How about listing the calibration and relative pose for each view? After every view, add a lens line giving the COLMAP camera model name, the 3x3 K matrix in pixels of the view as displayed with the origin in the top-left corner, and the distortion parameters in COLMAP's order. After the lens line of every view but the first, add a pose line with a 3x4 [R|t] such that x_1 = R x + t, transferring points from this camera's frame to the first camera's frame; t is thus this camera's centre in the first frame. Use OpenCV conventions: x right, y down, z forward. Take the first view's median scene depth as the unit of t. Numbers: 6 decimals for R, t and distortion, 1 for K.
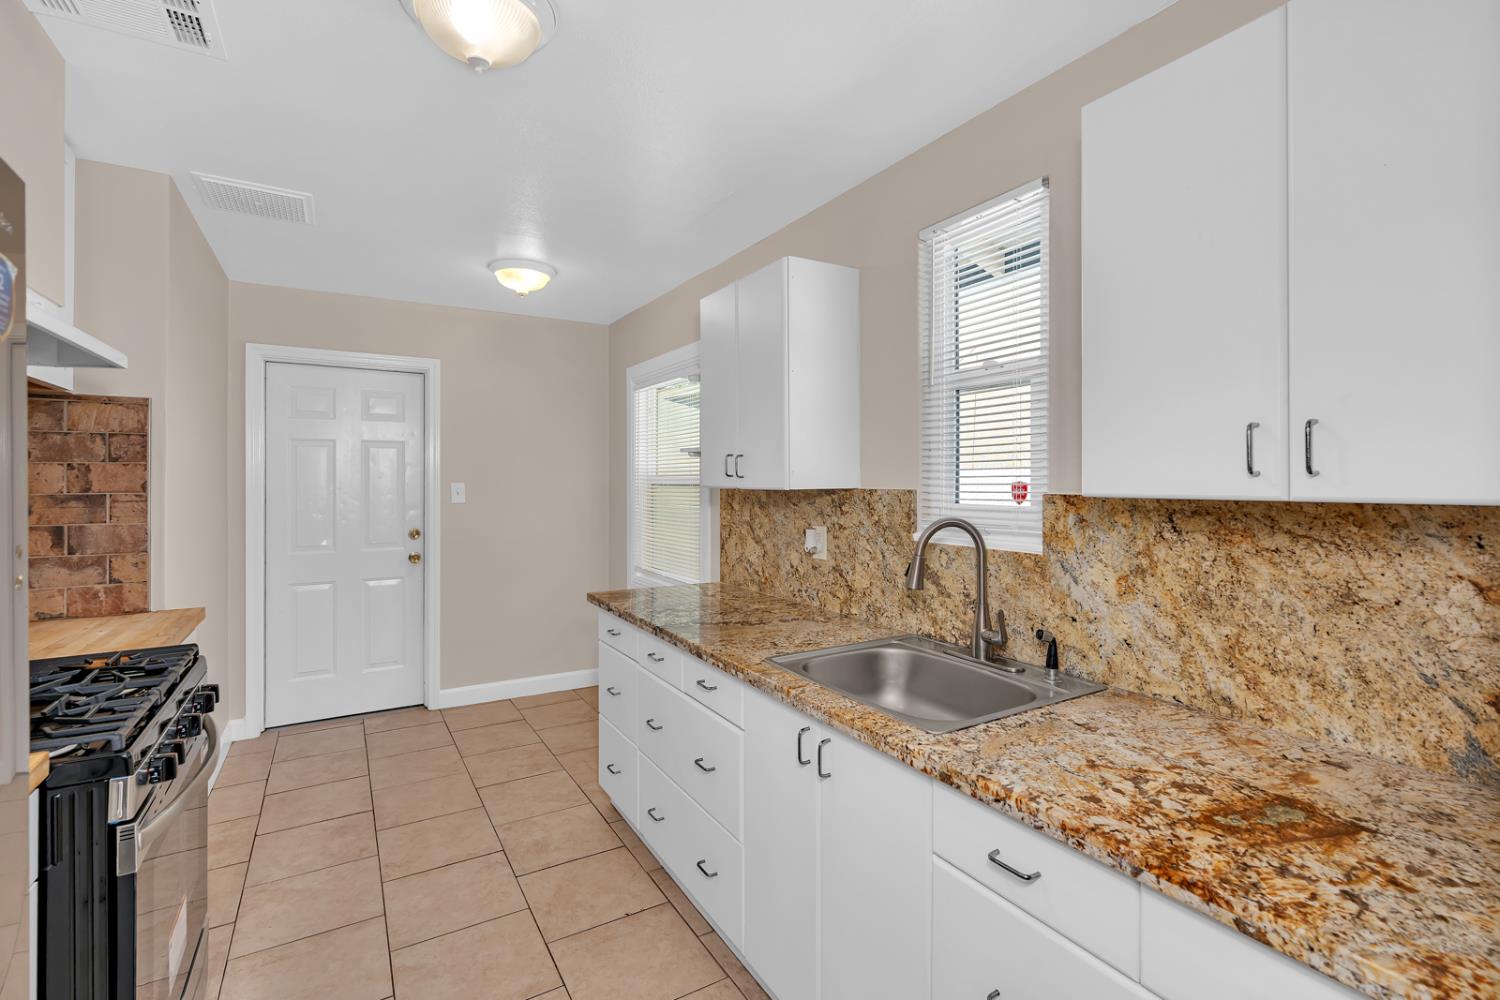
lens RADIAL K [[695.7, 0, 754.9], [0, 695.7, 487.5], [0, 0, 1]] dist [0.001353, 0.000511]
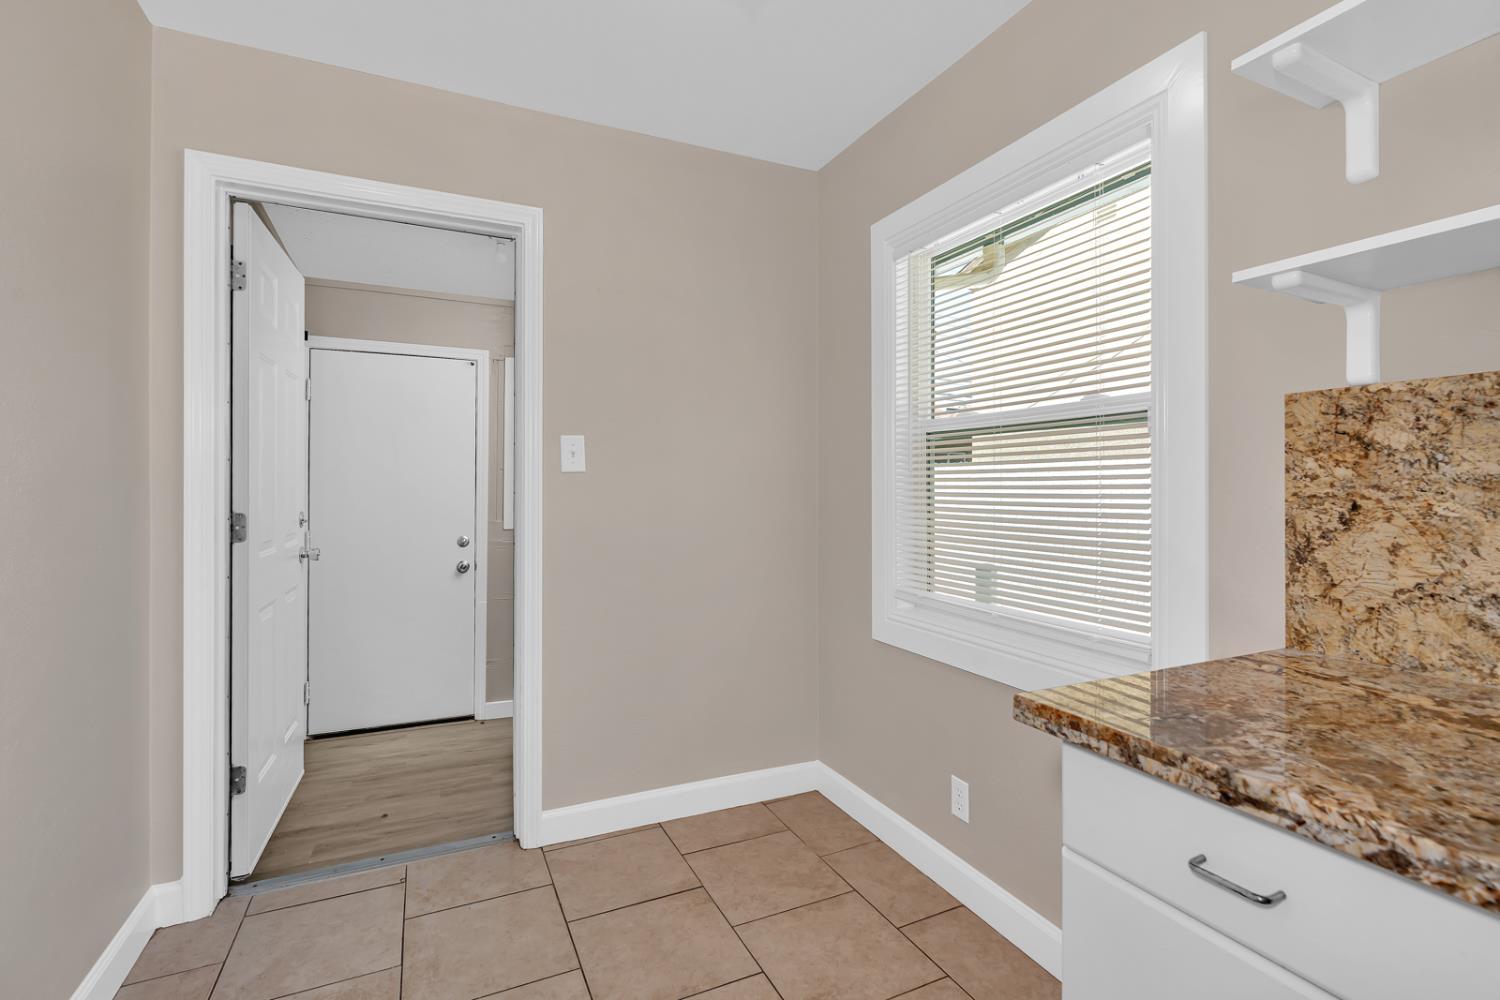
lens RADIAL K [[695.7, 0, 751.3], [0, 695.7, 496.3], [0, 0, 1]] dist [0.001353, 0.000511]
pose [[0.994729, 0.000986, -0.102537, -0.252143], [-0.000916, 0.999999, 0.000734, 0.045938], [0.102537, -0.000637, 0.994729, 0.511585]]
